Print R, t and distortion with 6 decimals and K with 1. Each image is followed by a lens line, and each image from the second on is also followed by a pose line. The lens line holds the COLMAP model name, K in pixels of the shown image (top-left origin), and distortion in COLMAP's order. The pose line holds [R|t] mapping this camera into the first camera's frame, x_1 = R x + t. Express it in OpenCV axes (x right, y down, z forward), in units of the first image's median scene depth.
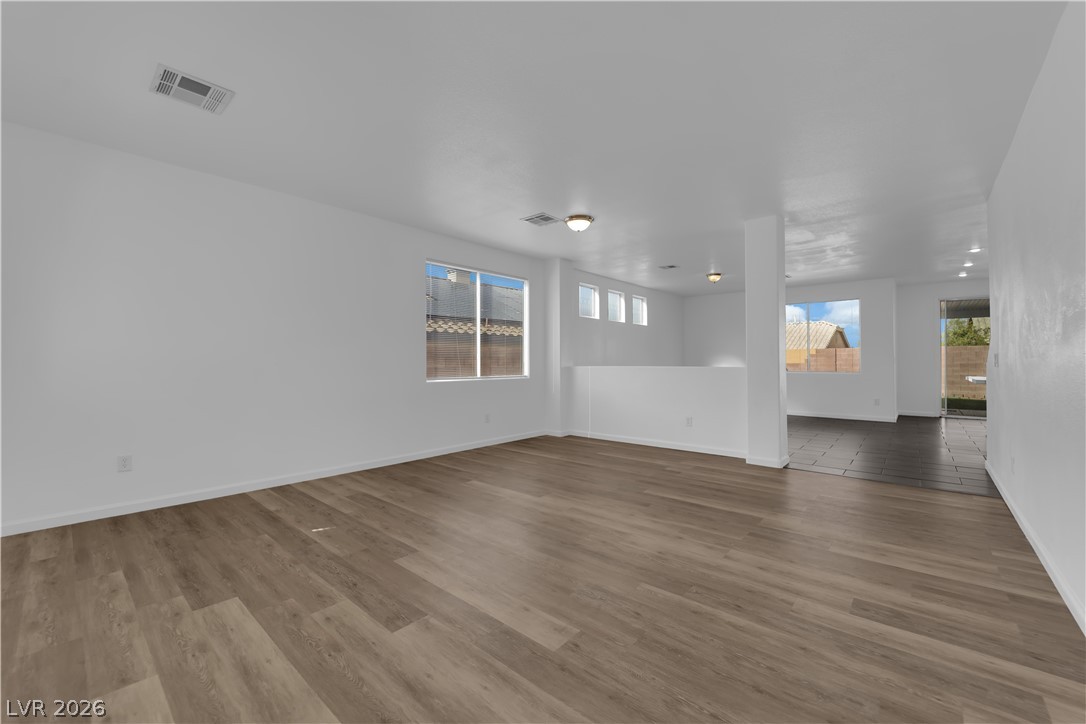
lens RADIAL K [[434.5, 0, 557.8], [0, 434.5, 351.0], [0, 0, 1]] dist [-0.014795, -0.000397]
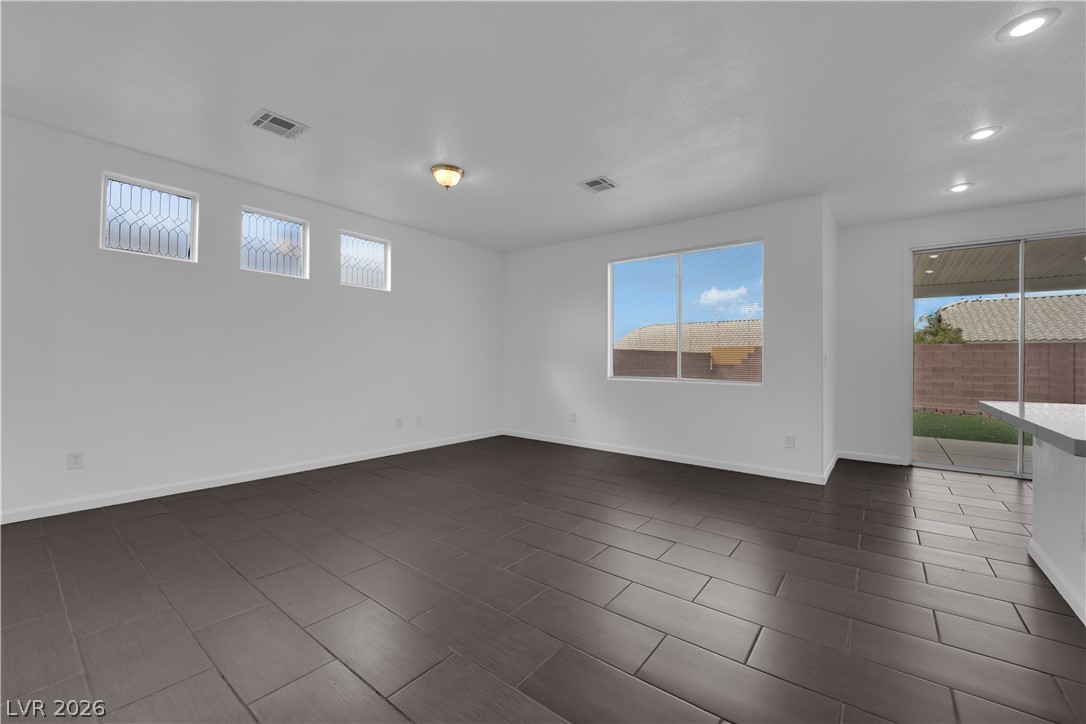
lens RADIAL K [[429.0, 0, 541.4], [0, 429.0, 352.5], [0, 0, 1]] dist [-0.014844, -0.001181]
pose [[0.999961, 0.008767, 0.001044, 0.405704], [-0.008776, 0.999916, 0.009496, 0.013228], [-0.000960, -0.009505, 0.999954, 0.472030]]
